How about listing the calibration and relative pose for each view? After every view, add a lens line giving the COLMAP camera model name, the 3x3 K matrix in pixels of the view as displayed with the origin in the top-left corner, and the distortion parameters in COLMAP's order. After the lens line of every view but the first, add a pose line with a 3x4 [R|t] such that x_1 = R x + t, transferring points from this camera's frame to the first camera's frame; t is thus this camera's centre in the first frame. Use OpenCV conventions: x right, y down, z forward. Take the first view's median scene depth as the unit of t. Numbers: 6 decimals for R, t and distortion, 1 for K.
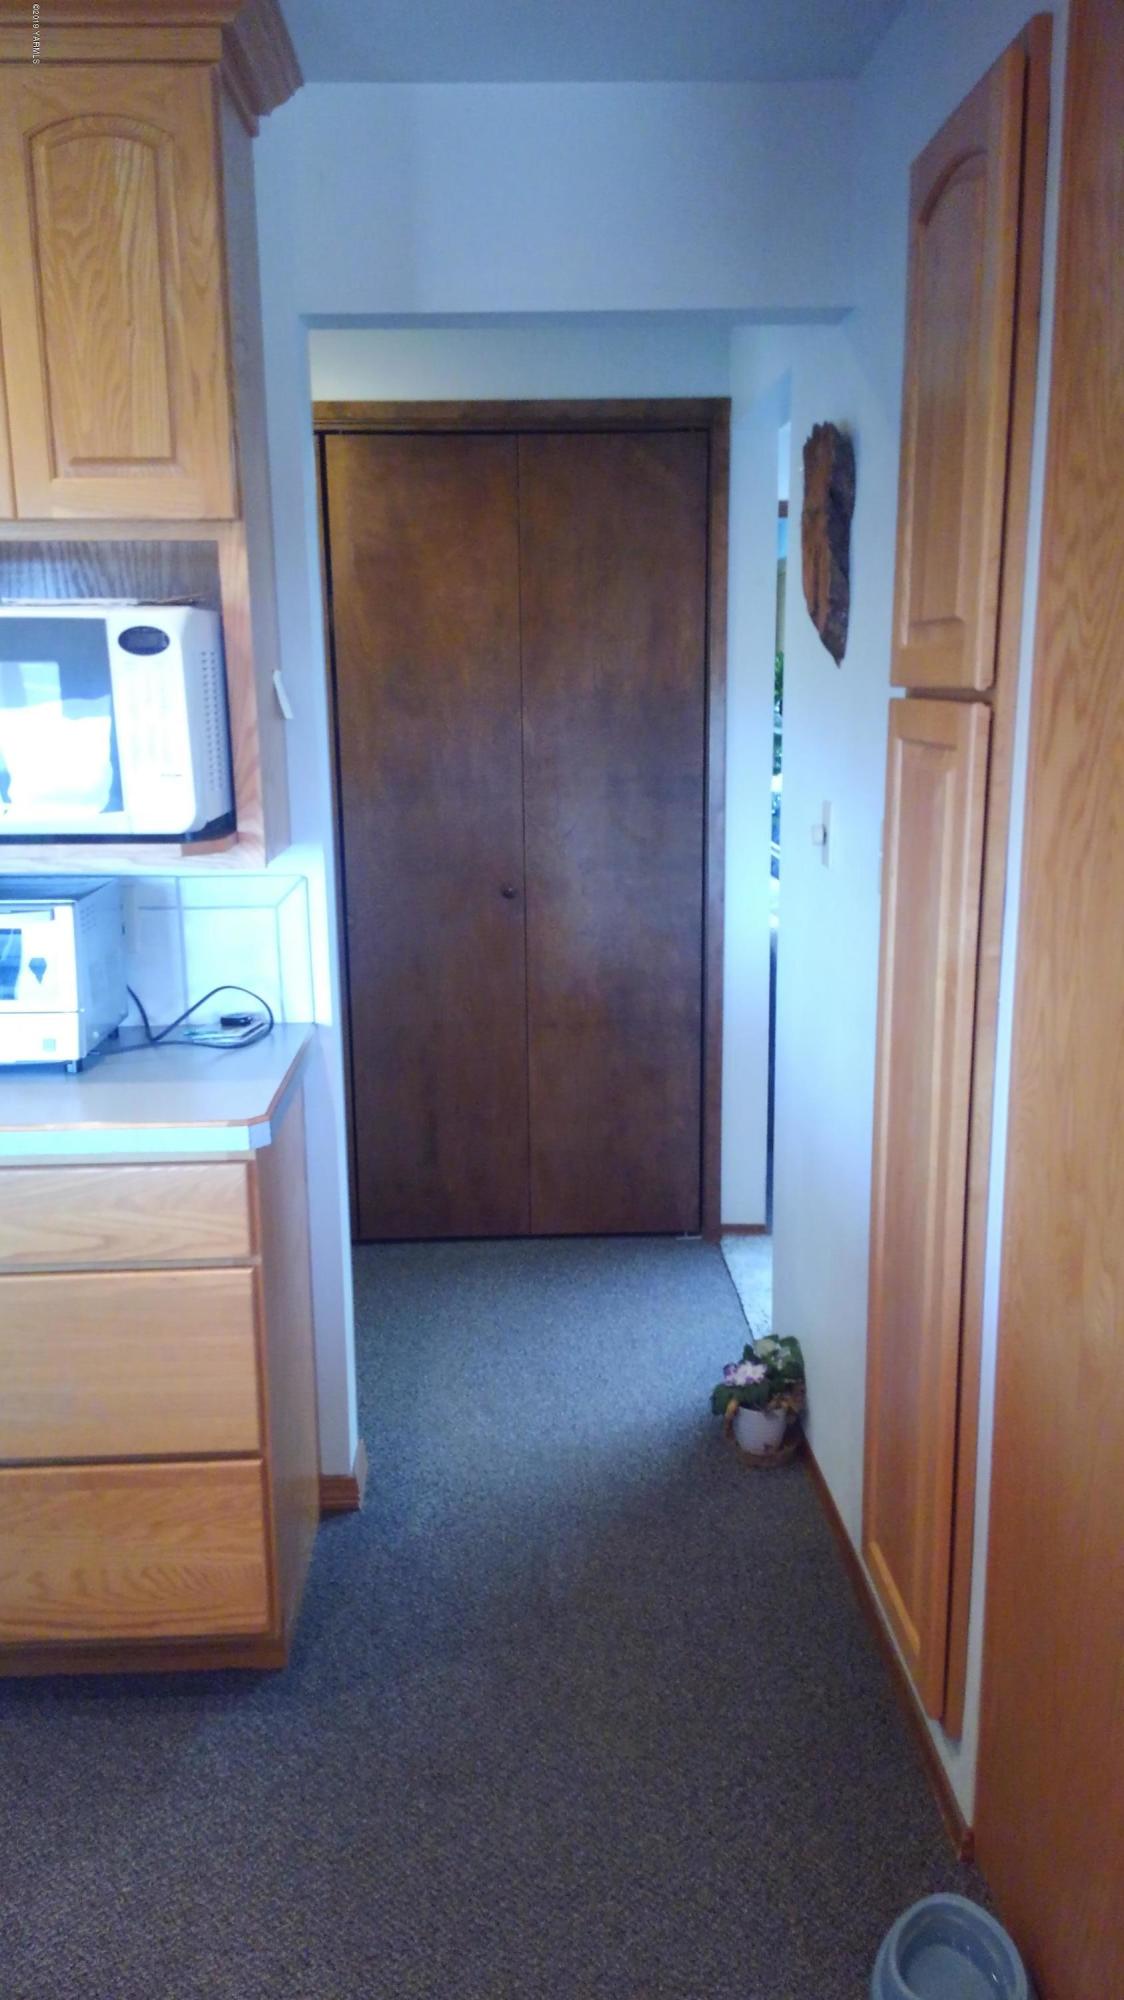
lens RADIAL K [[1507.4, 0, 553.5], [0, 1507.4, 1027.7], [0, 0, 1]] dist [0.087585, -0.139612]
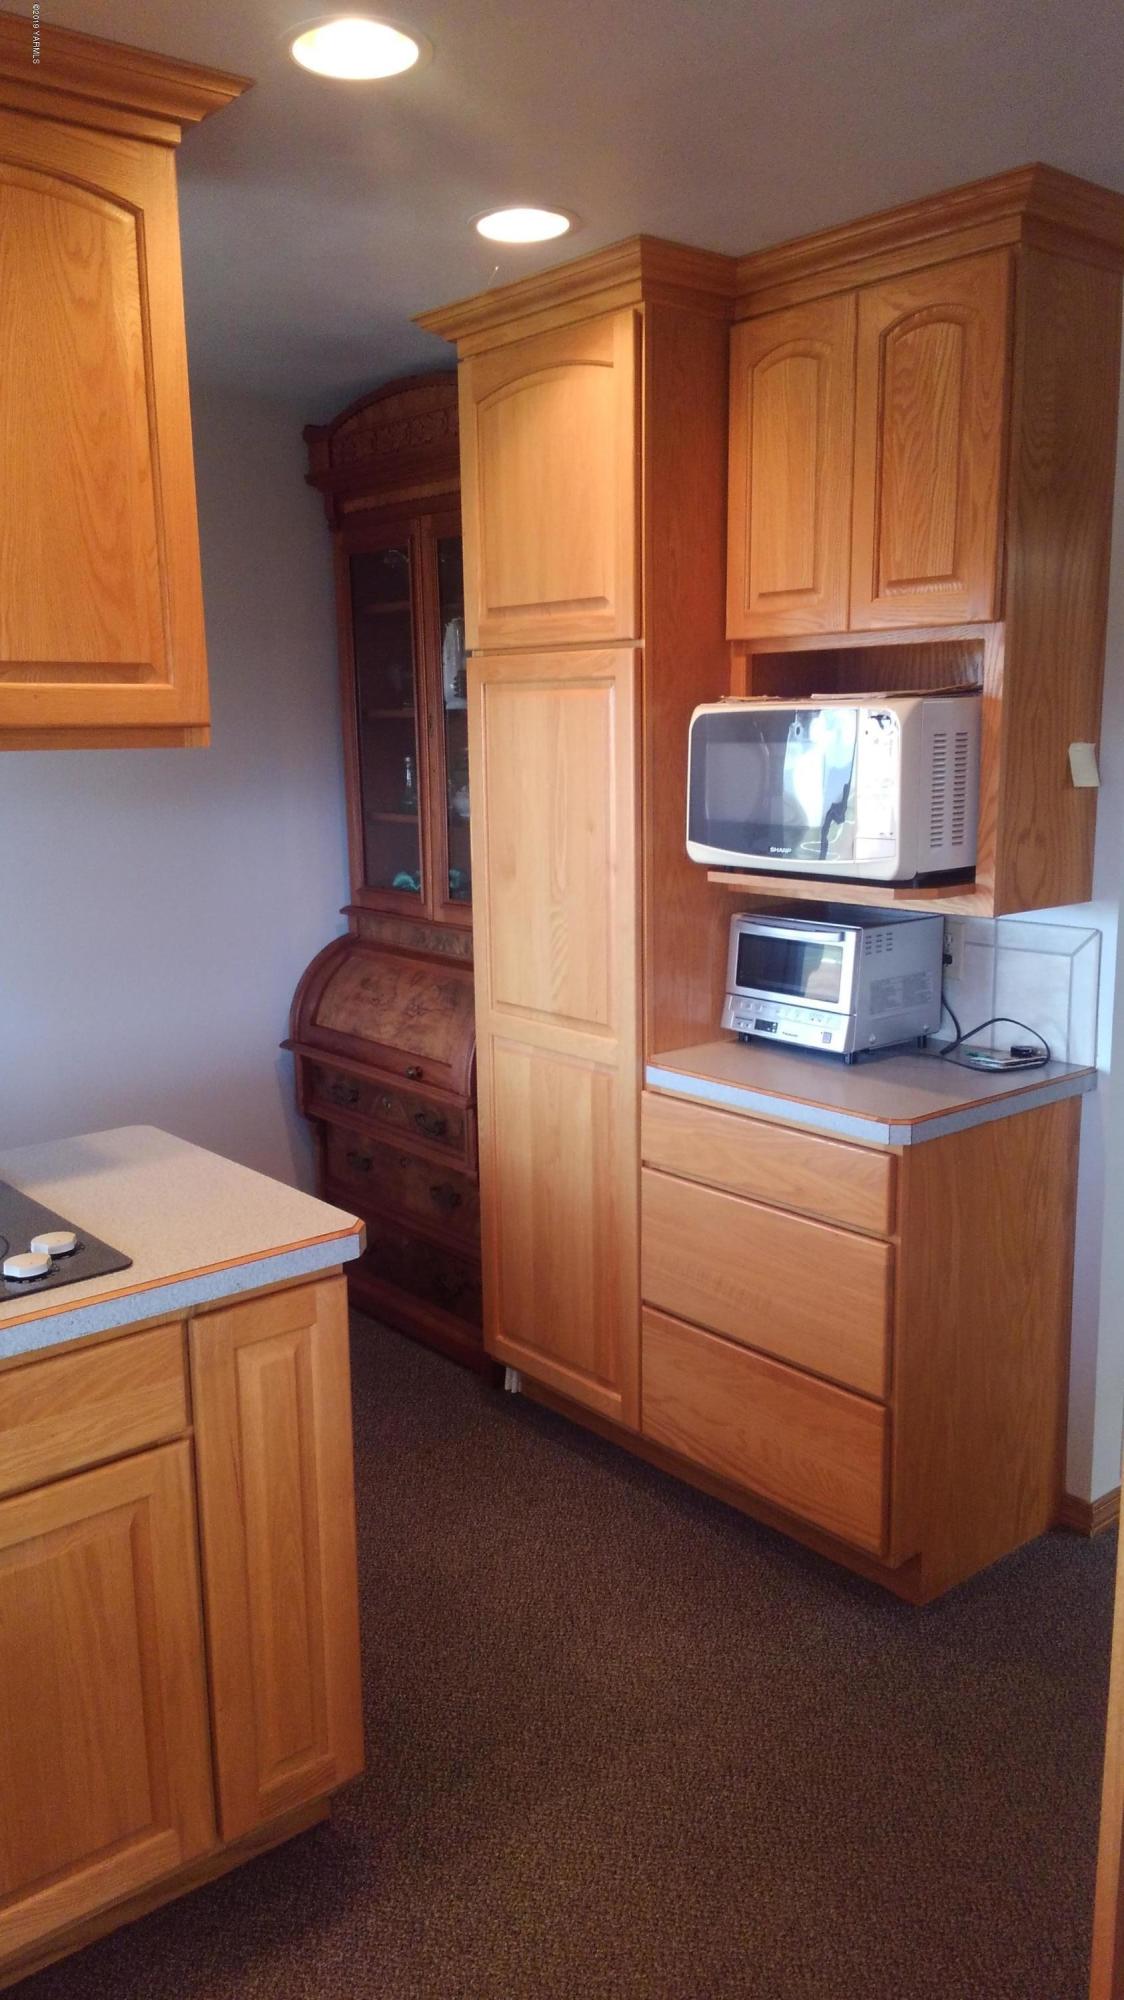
lens RADIAL K [[1507.4, 0, 528.4], [0, 1507.4, 1035.6], [0, 0, 1]] dist [0.087585, -0.139612]
pose [[0.597868, 0.163577, -0.784727, 0.551988], [-0.174961, 0.981983, 0.071397, -0.039765], [0.782268, 0.094611, 0.615716, 0.021905]]
